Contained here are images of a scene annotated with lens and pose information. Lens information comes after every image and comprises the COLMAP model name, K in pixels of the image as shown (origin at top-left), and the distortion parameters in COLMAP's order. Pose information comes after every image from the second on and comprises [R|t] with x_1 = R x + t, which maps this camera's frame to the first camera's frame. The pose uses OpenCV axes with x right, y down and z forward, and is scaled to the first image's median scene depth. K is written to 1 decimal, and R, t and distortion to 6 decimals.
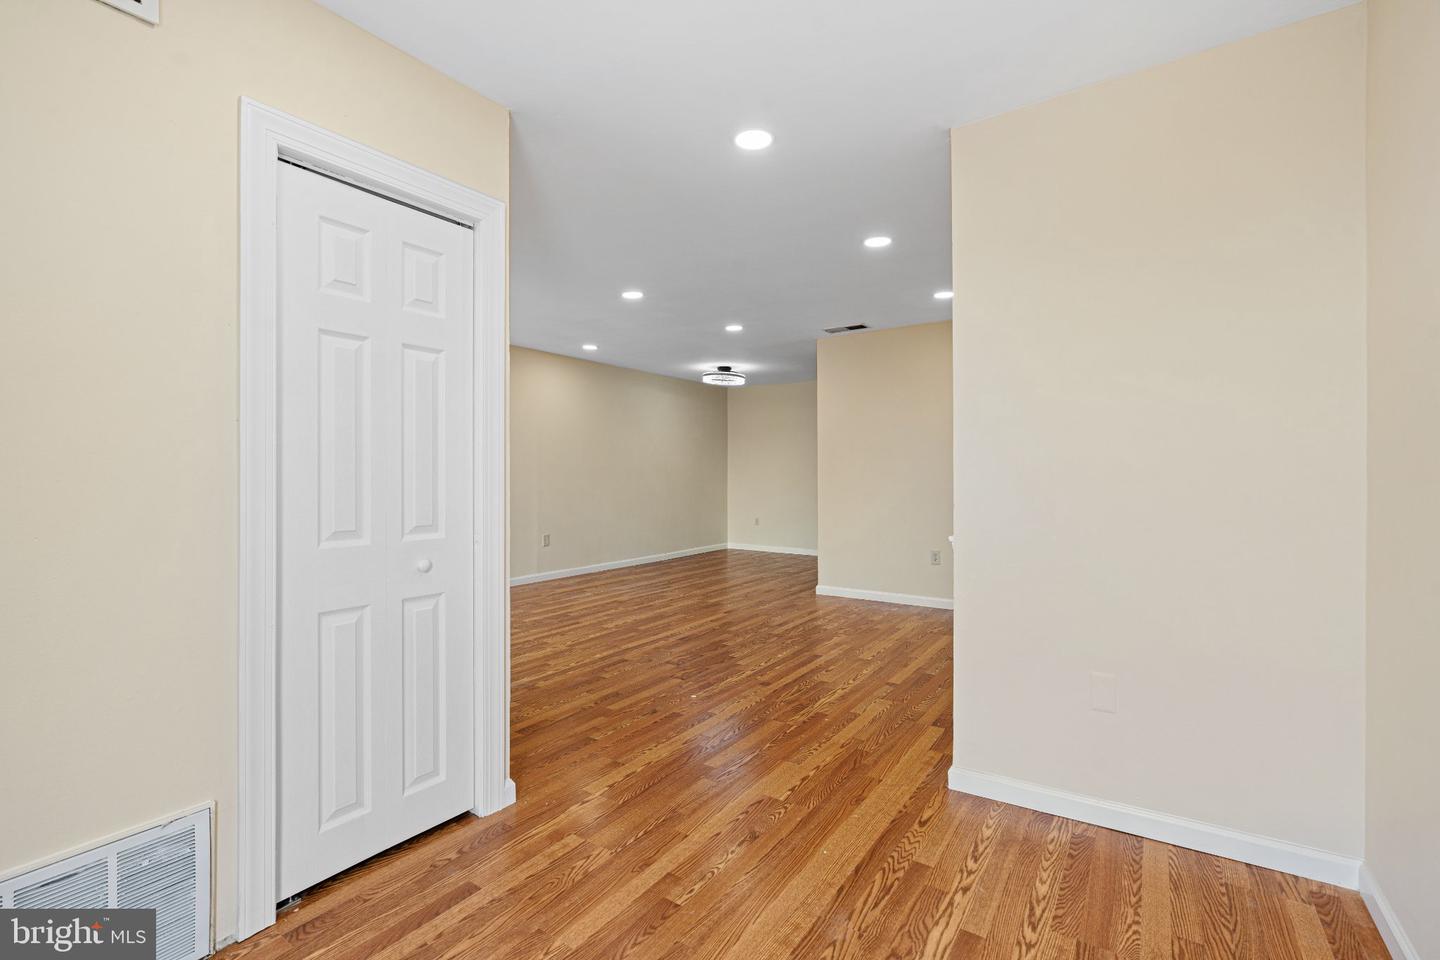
lens RADIAL K [[662.8, 0, 720.0], [0, 662.8, 480.0], [0, 0, 1]] dist [-0.001091, 0.000274]
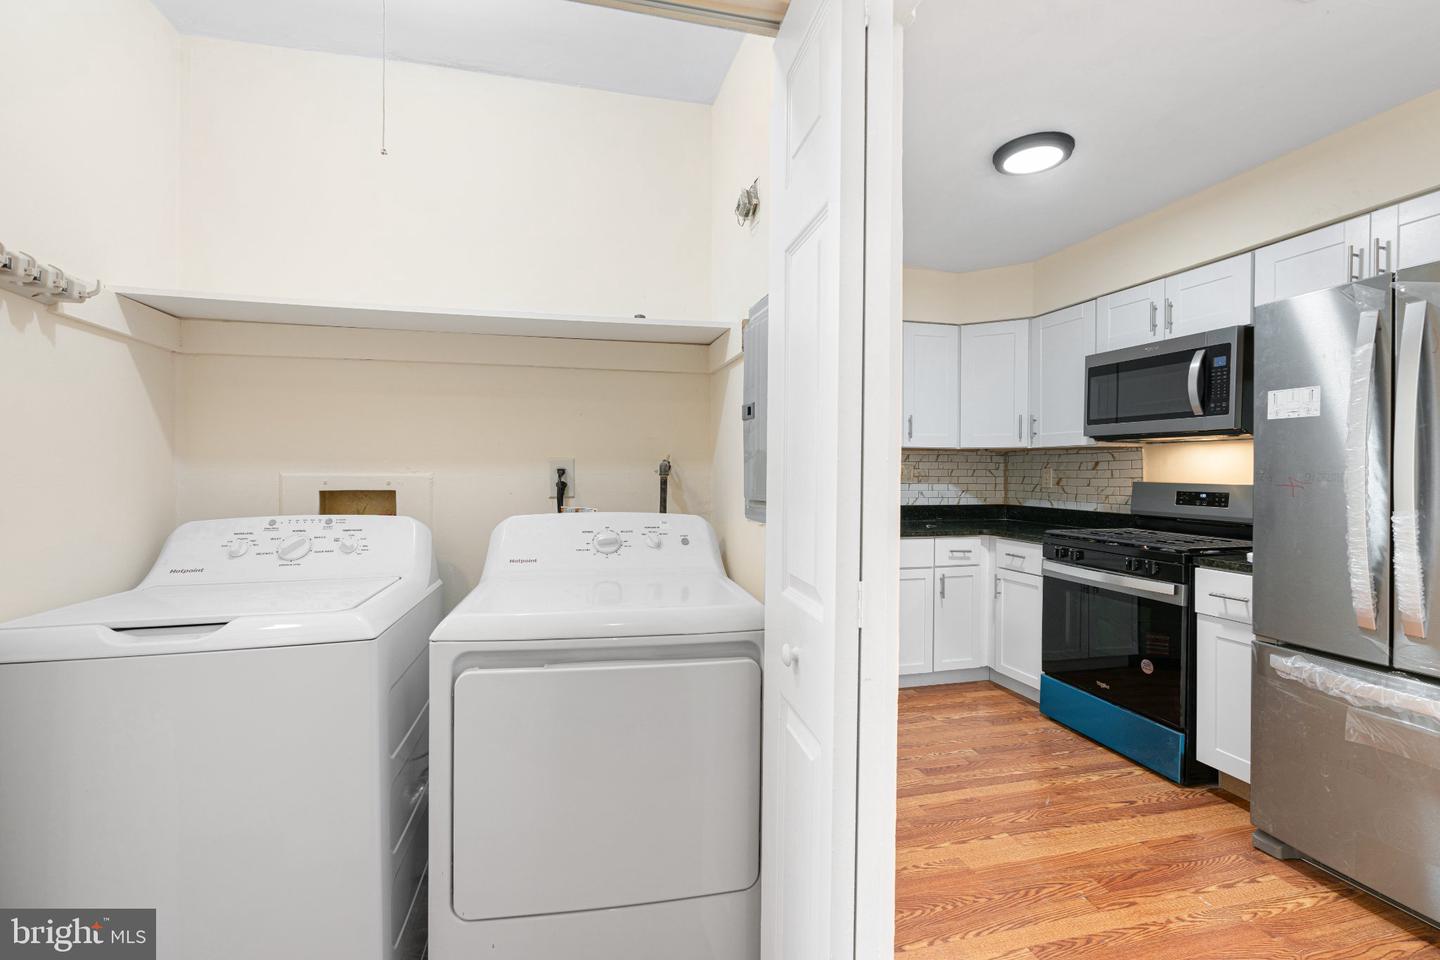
lens RADIAL K [[647.2, 0, 720.0], [0, 647.2, 480.0], [0, 0, 1]] dist [-0.010847, 0.005090]
pose [[-0.744967, -0.007932, 0.667054, -0.465153], [-0.005282, 0.999968, 0.005993, -0.021529], [-0.667080, 0.000941, -0.744985, 1.803737]]
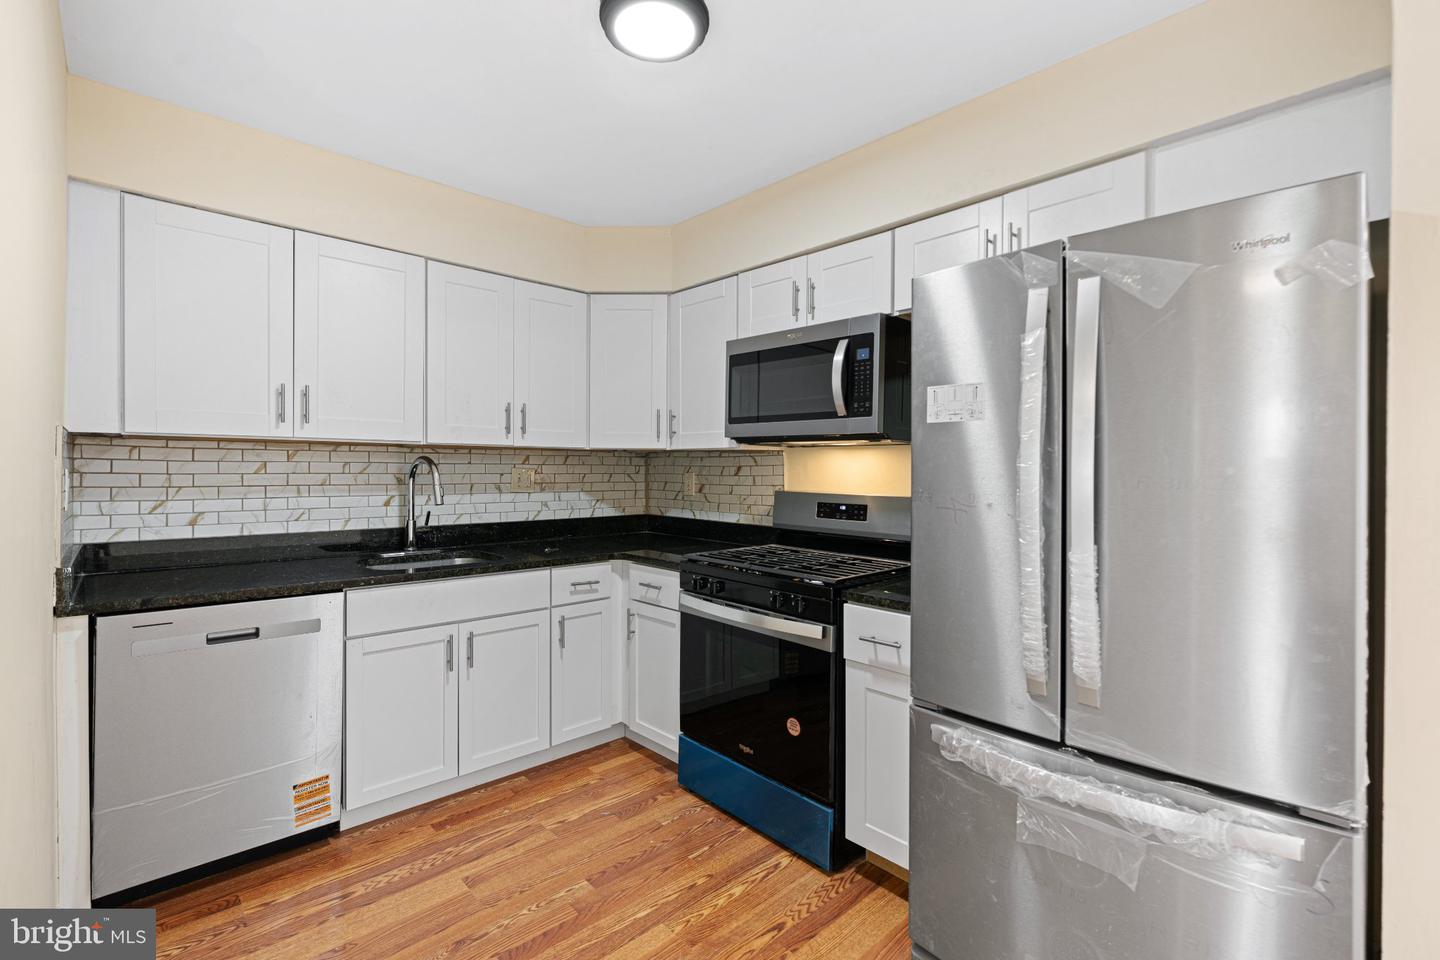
lens RADIAL K [[662.8, 0, 720.0], [0, 662.8, 480.0], [0, 0, 1]] dist [-0.001091, 0.000274]
pose [[-0.972836, -0.005506, 0.231430, -0.413809], [-0.003011, 0.999934, 0.011132, -0.039337], [-0.231476, 0.010133, -0.972788, 1.538752]]
